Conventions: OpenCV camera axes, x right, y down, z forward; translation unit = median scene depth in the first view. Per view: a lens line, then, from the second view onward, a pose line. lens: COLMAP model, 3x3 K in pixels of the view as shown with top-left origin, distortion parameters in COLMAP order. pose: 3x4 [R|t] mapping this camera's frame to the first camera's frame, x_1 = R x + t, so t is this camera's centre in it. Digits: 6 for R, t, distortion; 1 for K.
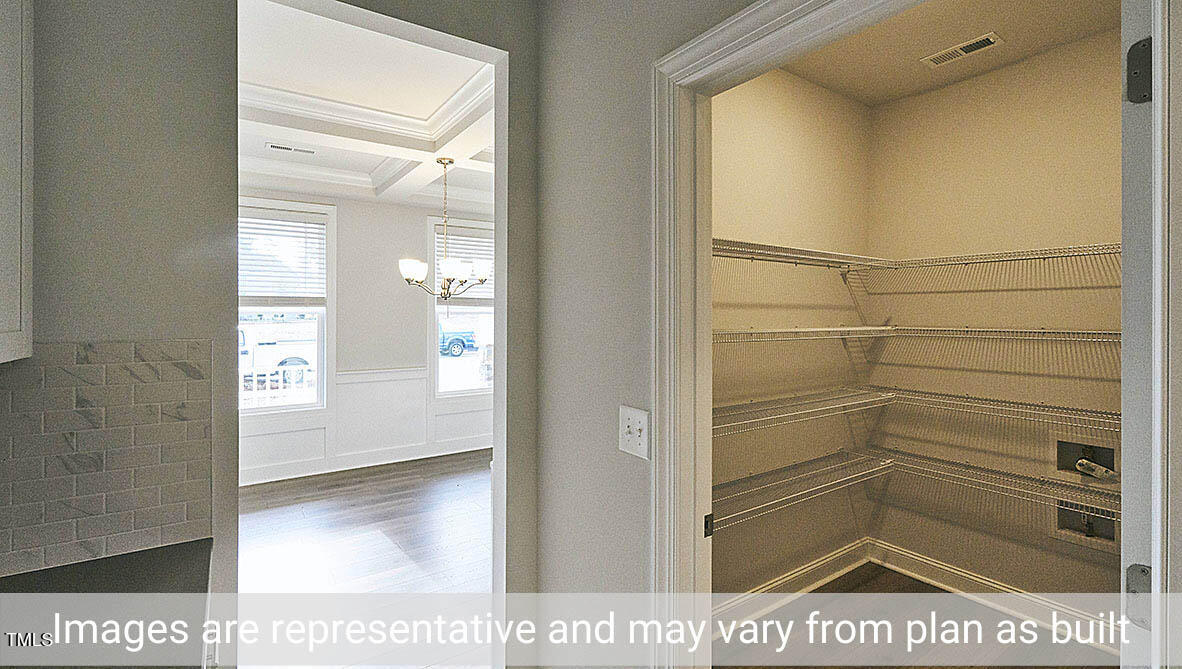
lens RADIAL K [[525.4, 0, 586.6], [0, 525.4, 314.1], [0, 0, 1]] dist [0.000323, 0.000050]
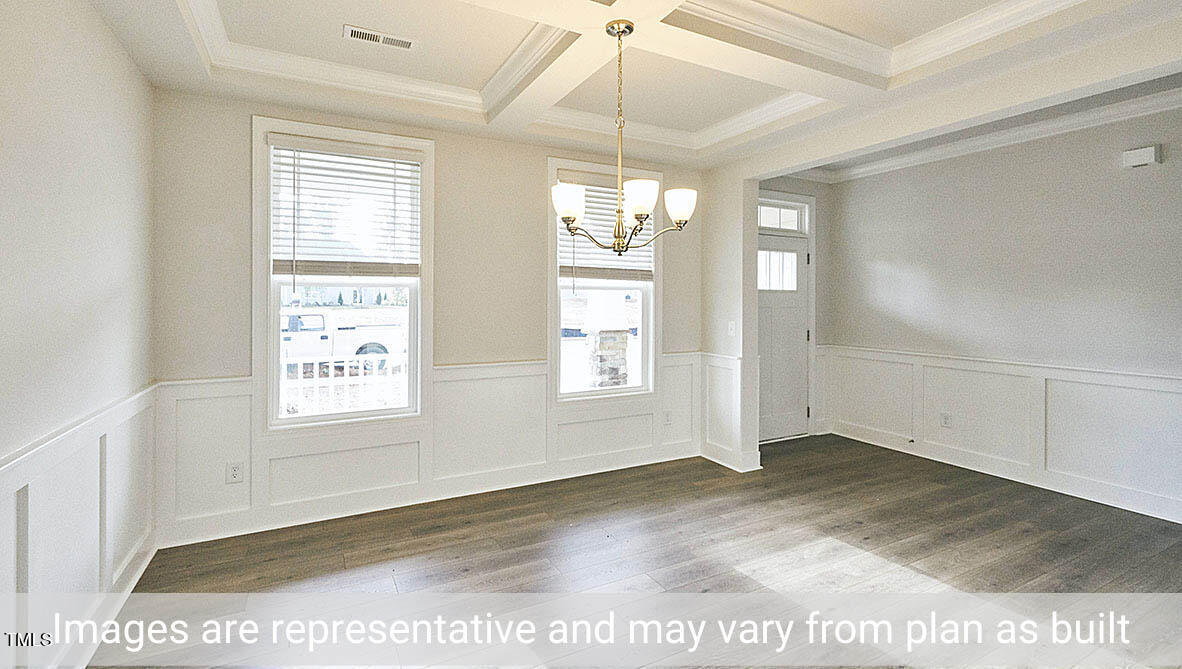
lens RADIAL K [[523.0, 0, 591.5], [0, 523.0, 297.6], [0, 0, 1]] dist [-0.001375, -0.000006]
pose [[0.994167, -0.000209, -0.107847, -0.180888], [-0.000608, 0.999971, -0.007539, 0.020724], [0.107846, 0.007561, 0.994139, 0.302006]]
